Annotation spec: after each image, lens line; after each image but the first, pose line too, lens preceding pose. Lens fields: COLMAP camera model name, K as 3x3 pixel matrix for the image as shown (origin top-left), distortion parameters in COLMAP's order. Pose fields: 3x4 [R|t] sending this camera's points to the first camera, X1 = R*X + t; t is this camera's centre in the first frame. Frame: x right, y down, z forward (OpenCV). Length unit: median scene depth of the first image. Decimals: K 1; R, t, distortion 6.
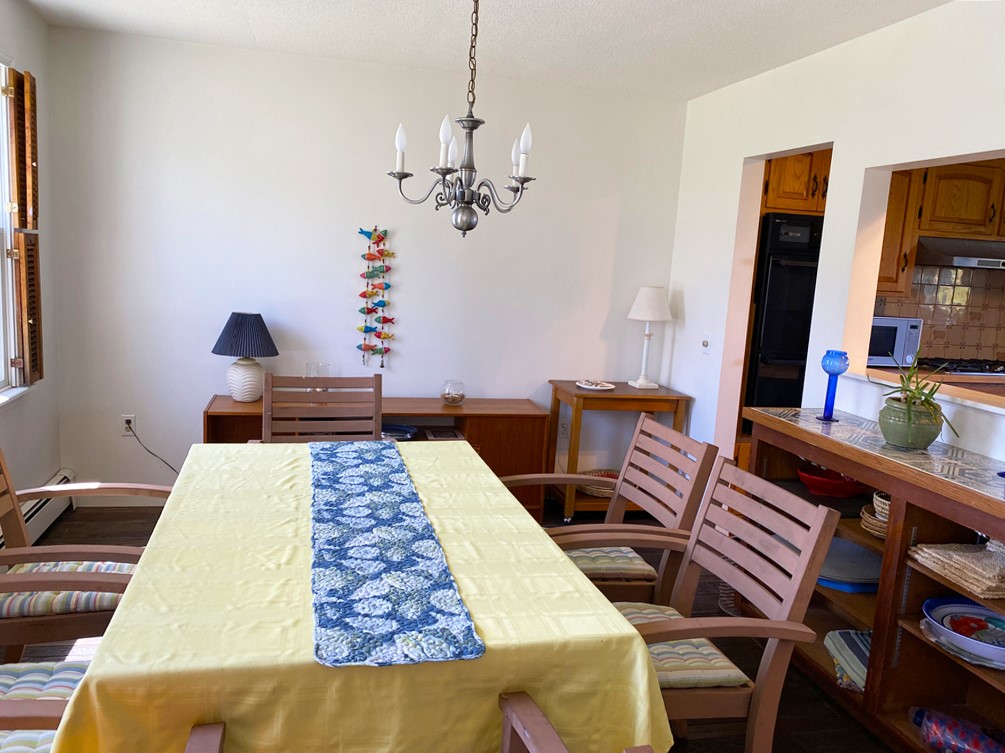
lens RADIAL K [[801.3, 0, 502.5], [0, 801.3, 376.5], [0, 0, 1]] dist [0.033933, -0.007536]
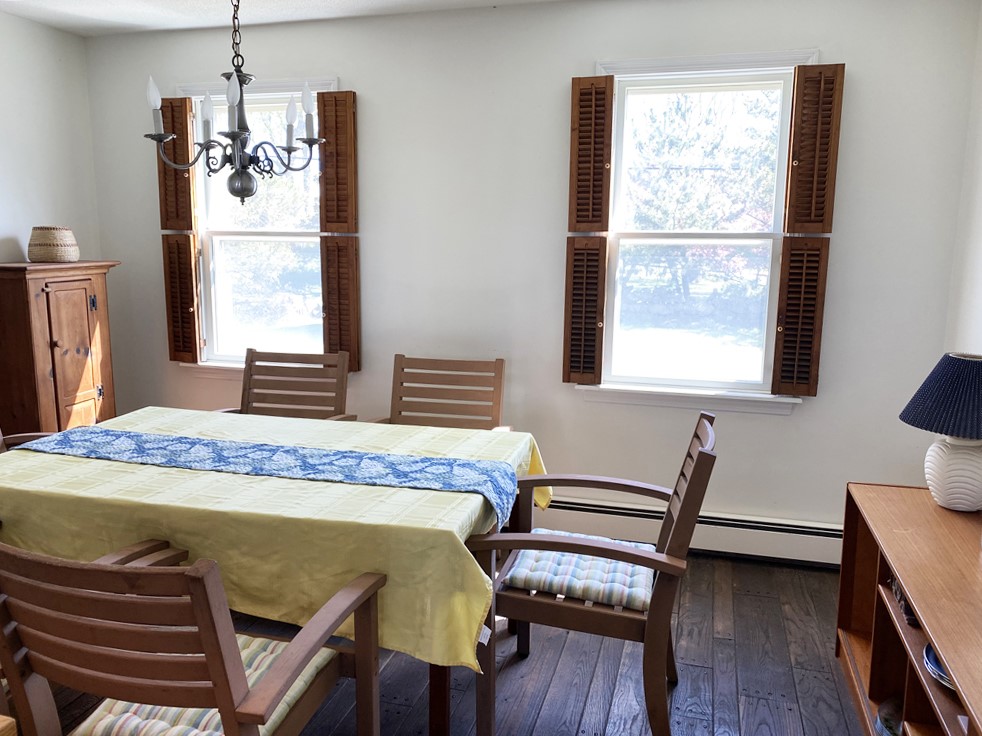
lens RADIAL K [[783.0, 0, 491.0], [0, 783.0, 368.0], [0, 0, 1]] dist [0.033933, -0.007536]
pose [[-0.492099, 0.080974, -0.866765, 0.713500], [-0.163904, 0.969240, 0.183603, -0.207154], [0.854970, 0.232417, -0.463690, 1.815685]]
